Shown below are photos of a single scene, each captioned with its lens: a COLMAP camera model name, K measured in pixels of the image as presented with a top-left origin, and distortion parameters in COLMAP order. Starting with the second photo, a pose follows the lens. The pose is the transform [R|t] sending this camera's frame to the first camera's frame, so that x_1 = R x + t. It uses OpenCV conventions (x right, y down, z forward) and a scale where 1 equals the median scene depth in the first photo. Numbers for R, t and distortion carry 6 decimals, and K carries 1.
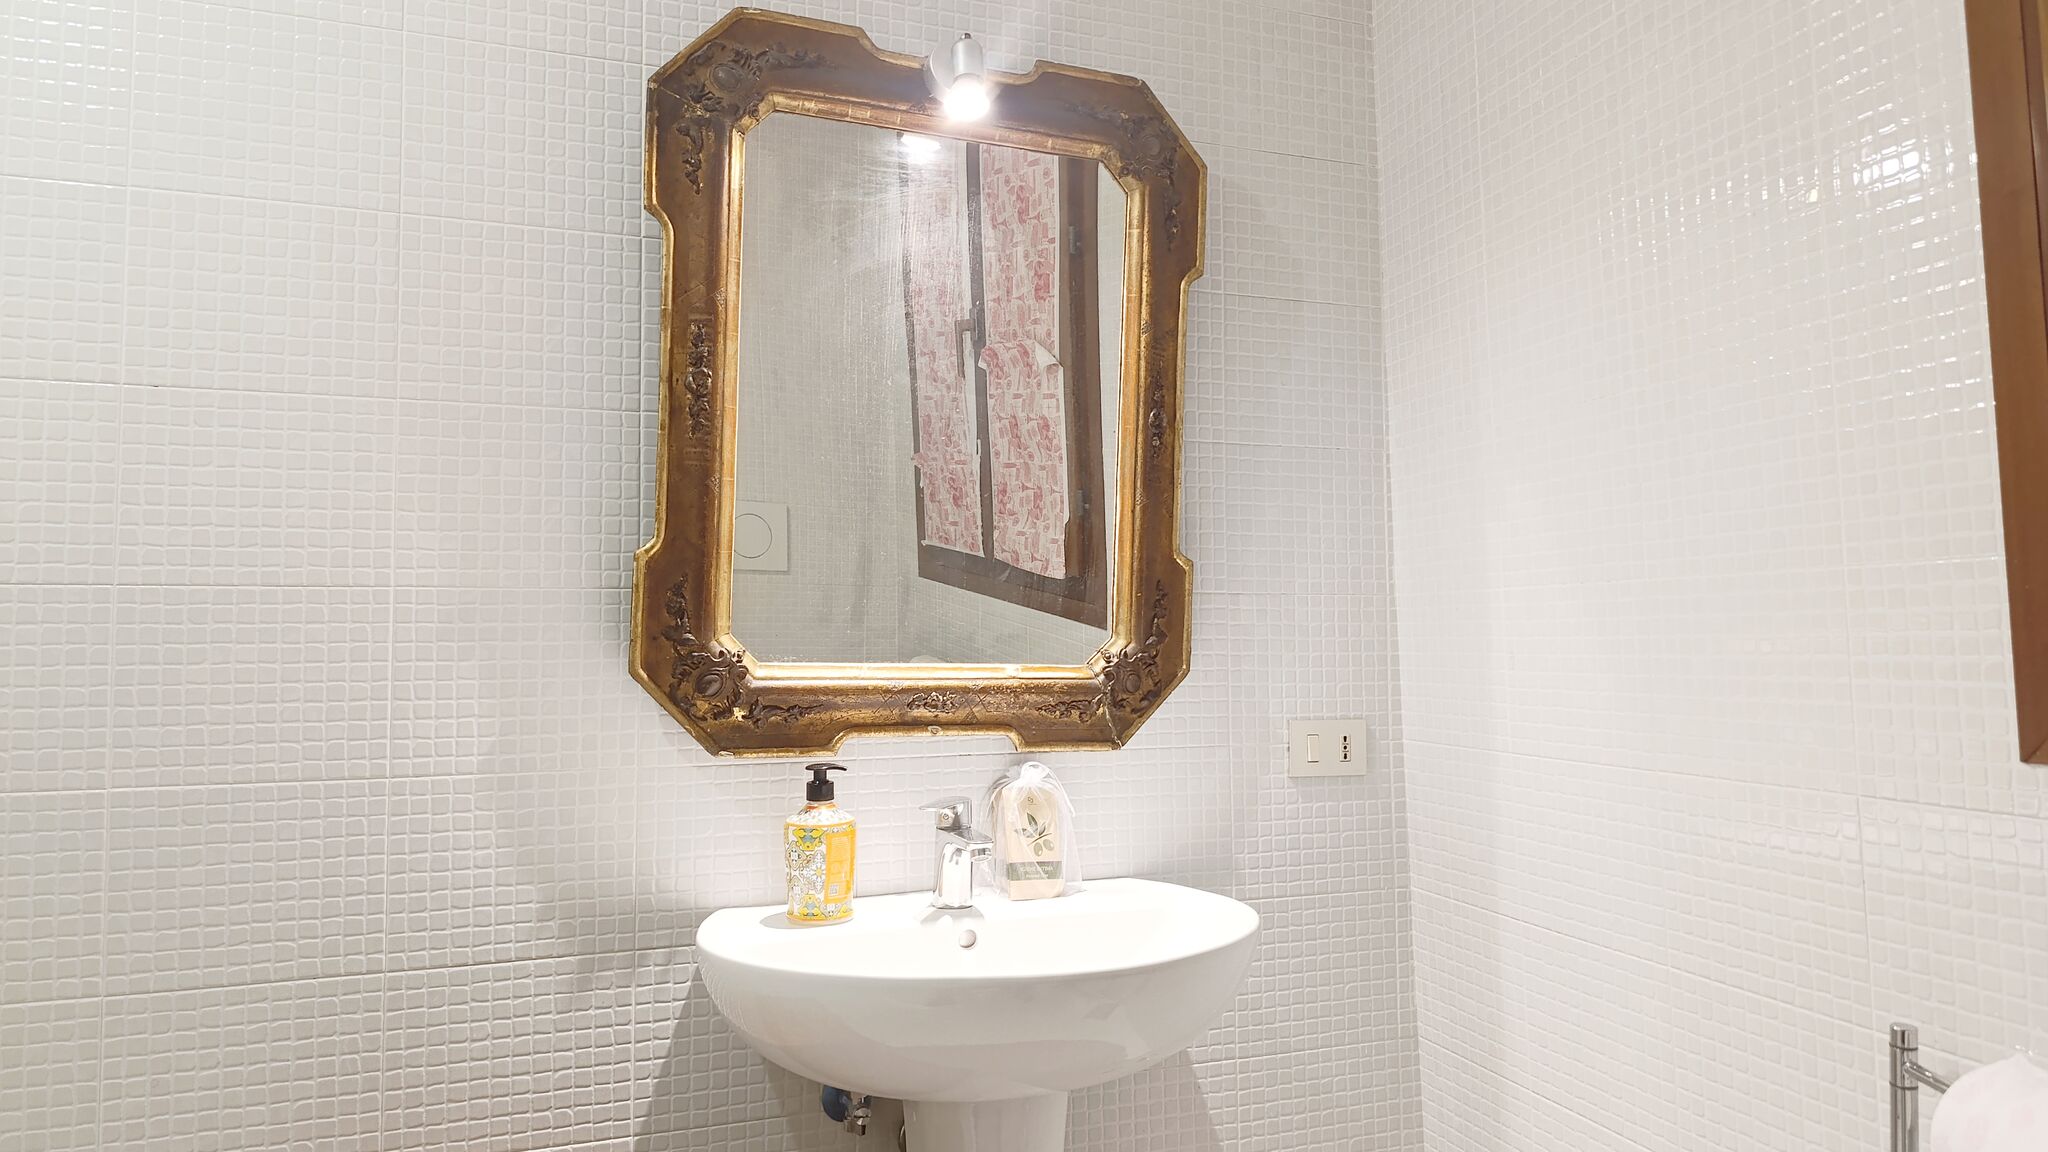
lens RADIAL K [[1399.5, 0, 1024.3], [0, 1399.5, 563.2], [0, 0, 1]] dist [0.053456, -0.064697]
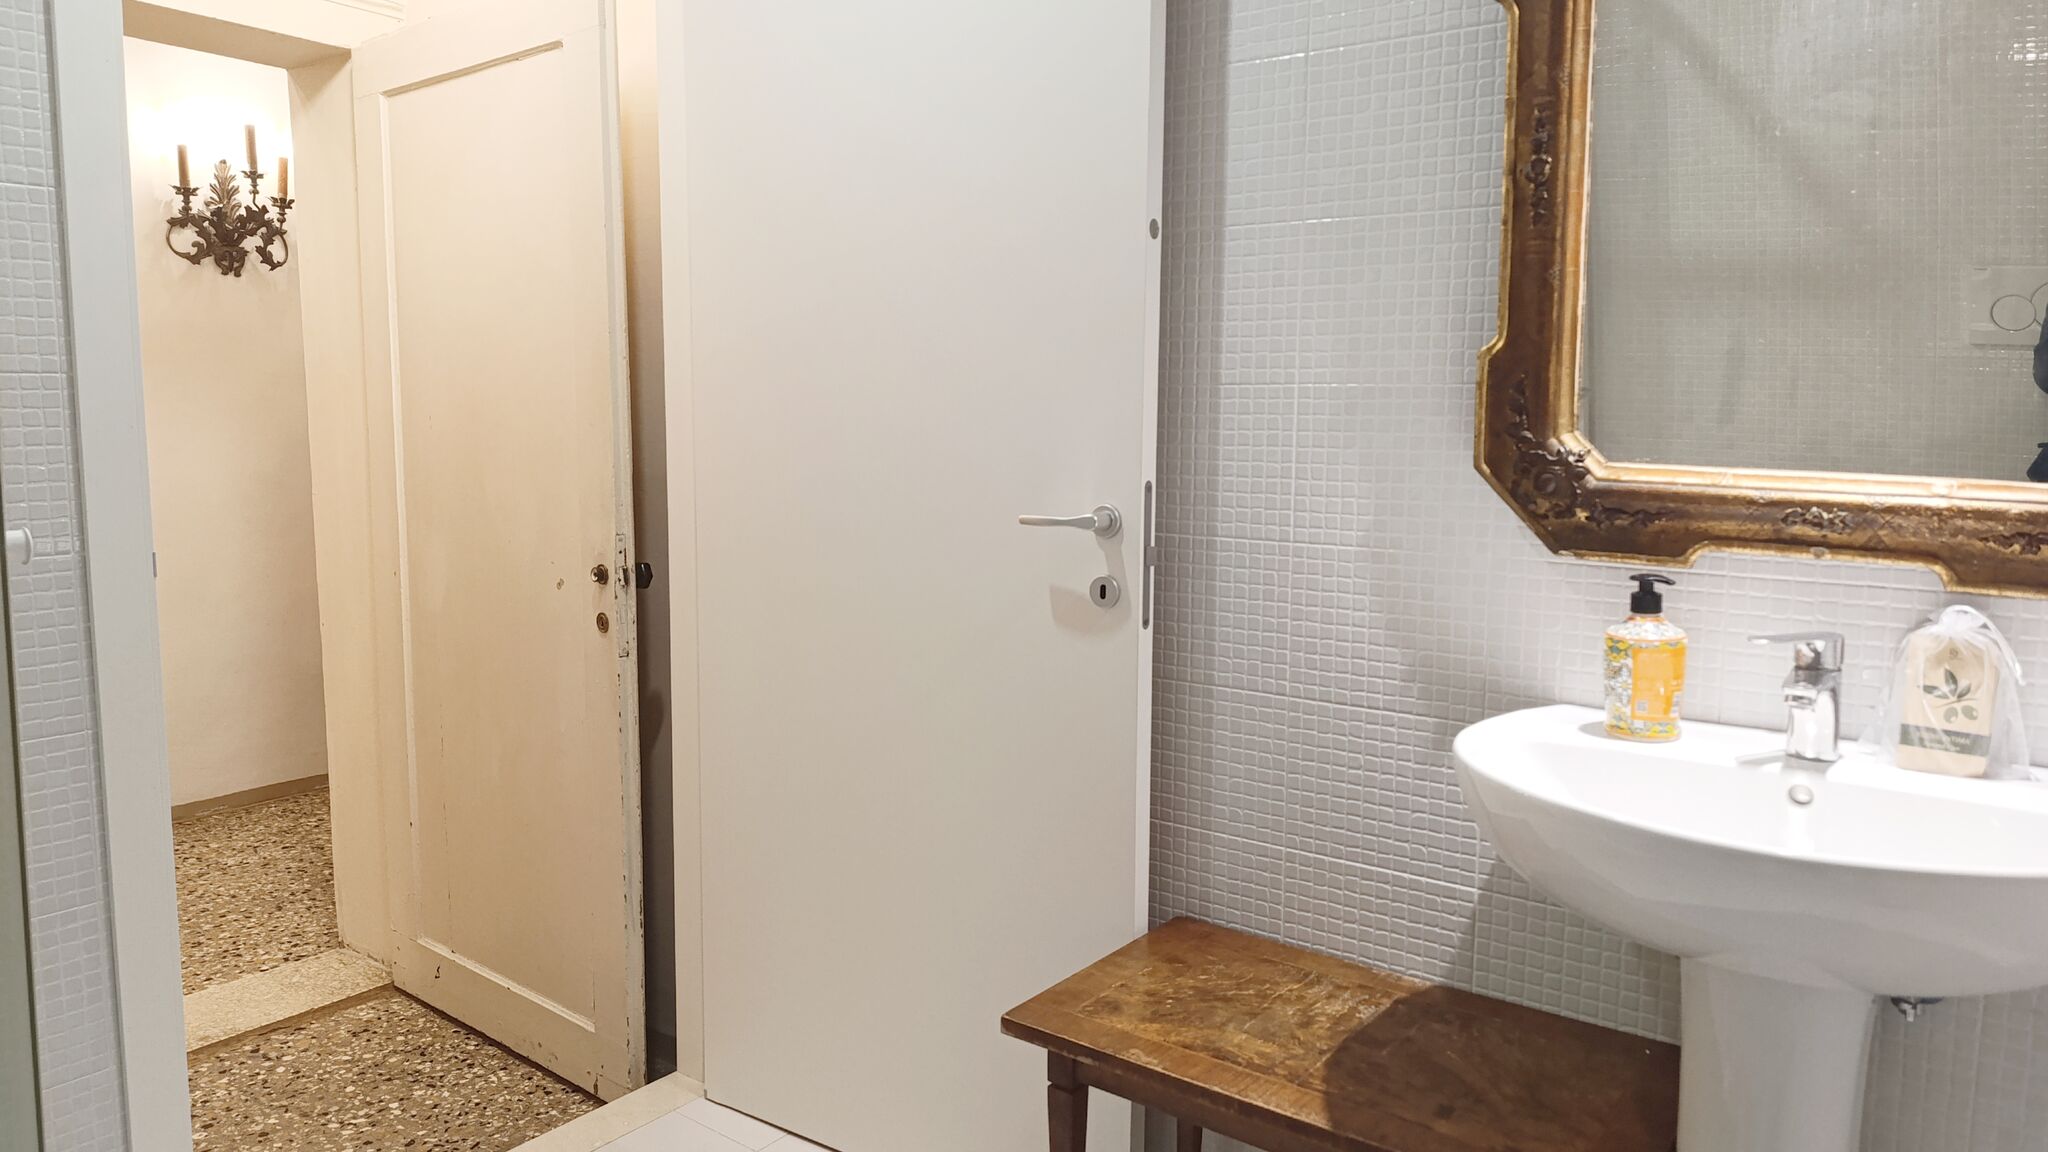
lens RADIAL K [[1414.6, 0, 1036.8], [0, 1414.6, 565.5], [0, 0, 1]] dist [0.064590, -0.071823]
pose [[0.543009, 0.114208, -0.831924, 0.417315], [0.034195, 0.986879, 0.157800, -0.026601], [0.839031, -0.114134, 0.531979, 0.150599]]
